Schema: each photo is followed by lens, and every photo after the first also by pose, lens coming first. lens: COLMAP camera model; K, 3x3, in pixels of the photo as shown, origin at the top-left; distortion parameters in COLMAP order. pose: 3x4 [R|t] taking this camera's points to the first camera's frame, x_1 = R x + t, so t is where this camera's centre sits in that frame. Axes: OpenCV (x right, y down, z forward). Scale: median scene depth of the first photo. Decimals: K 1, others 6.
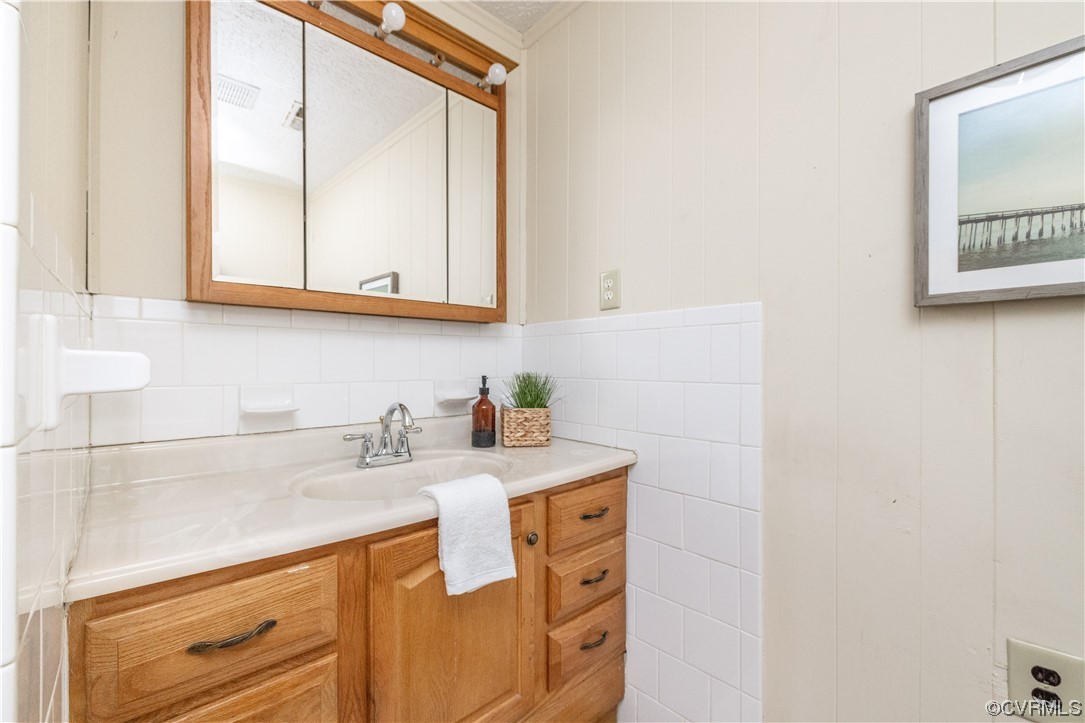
lens RADIAL K [[456.8, 0, 543.2], [0, 456.8, 364.3], [0, 0, 1]] dist [-0.002369, -0.000019]
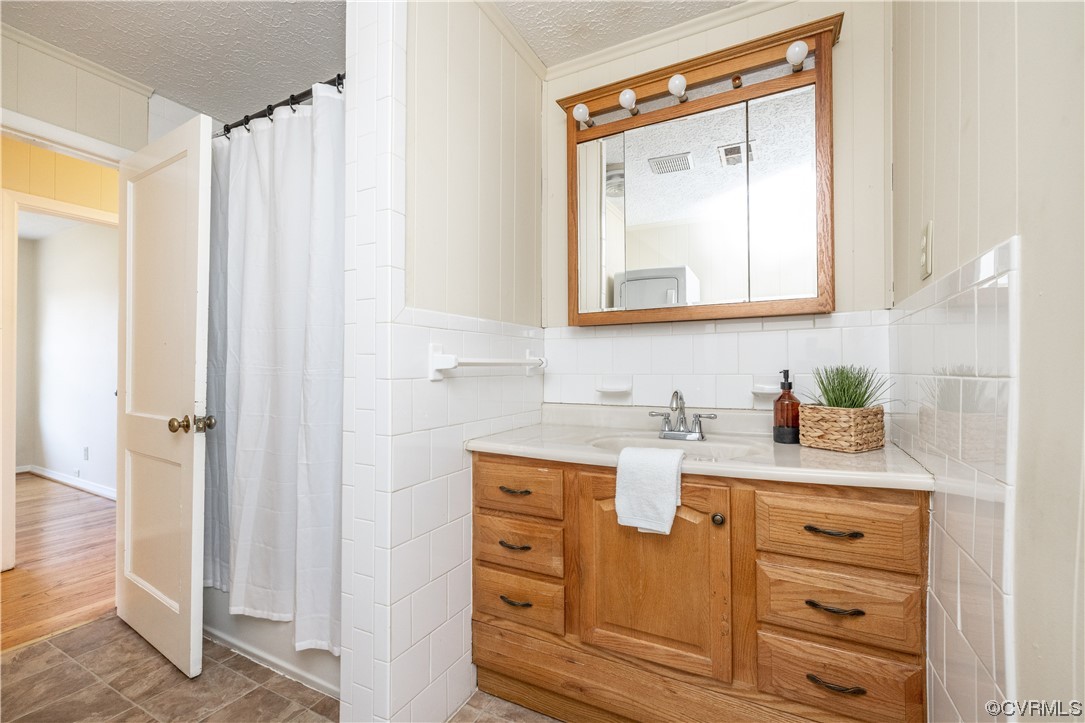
lens RADIAL K [[456.8, 0, 552.5], [0, 456.8, 365.6], [0, 0, 1]] dist [-0.002369, -0.000019]
pose [[0.367389, -0.011448, -0.929997, 0.719009], [0.002488, 0.999933, -0.011326, 0.031111], [0.930064, 0.001847, 0.367392, 0.217897]]
